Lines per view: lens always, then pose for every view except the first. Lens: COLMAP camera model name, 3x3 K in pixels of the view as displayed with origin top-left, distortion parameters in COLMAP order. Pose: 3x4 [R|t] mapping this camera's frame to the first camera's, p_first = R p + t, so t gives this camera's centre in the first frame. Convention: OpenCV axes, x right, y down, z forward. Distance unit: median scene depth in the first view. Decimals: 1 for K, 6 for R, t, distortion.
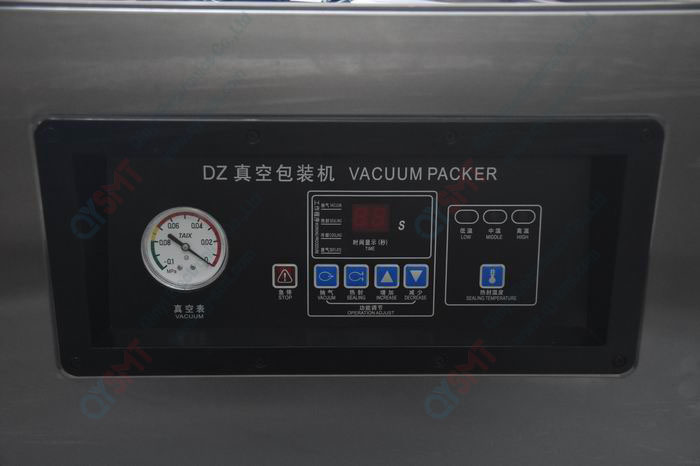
lens RADIAL K [[897.6, 0, 350.6], [0, 897.6, 232.6], [0, 0, 1]] dist [0.101068, 0.000000]
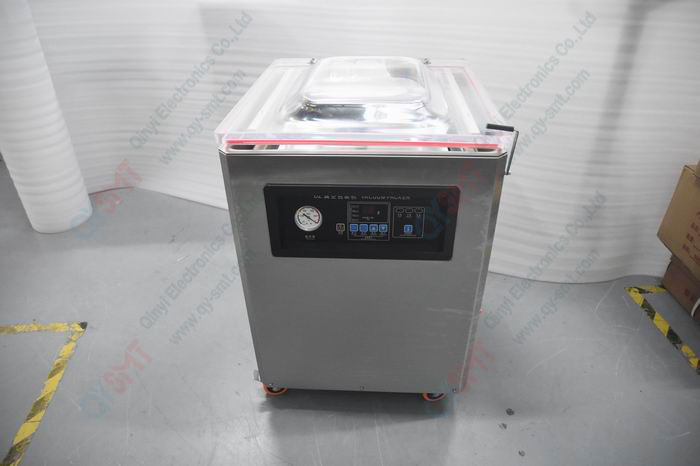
lens RADIAL K [[499.6, 0, 350.1], [0, 499.6, 233.9], [0, 0, 1]] dist [-0.002573, -0.000913]
pose [[0.997146, 0.023610, -0.071717, 0.083515], [-0.004103, 0.965393, 0.260768, -0.378873], [0.075392, -0.259729, 0.962734, -0.656156]]
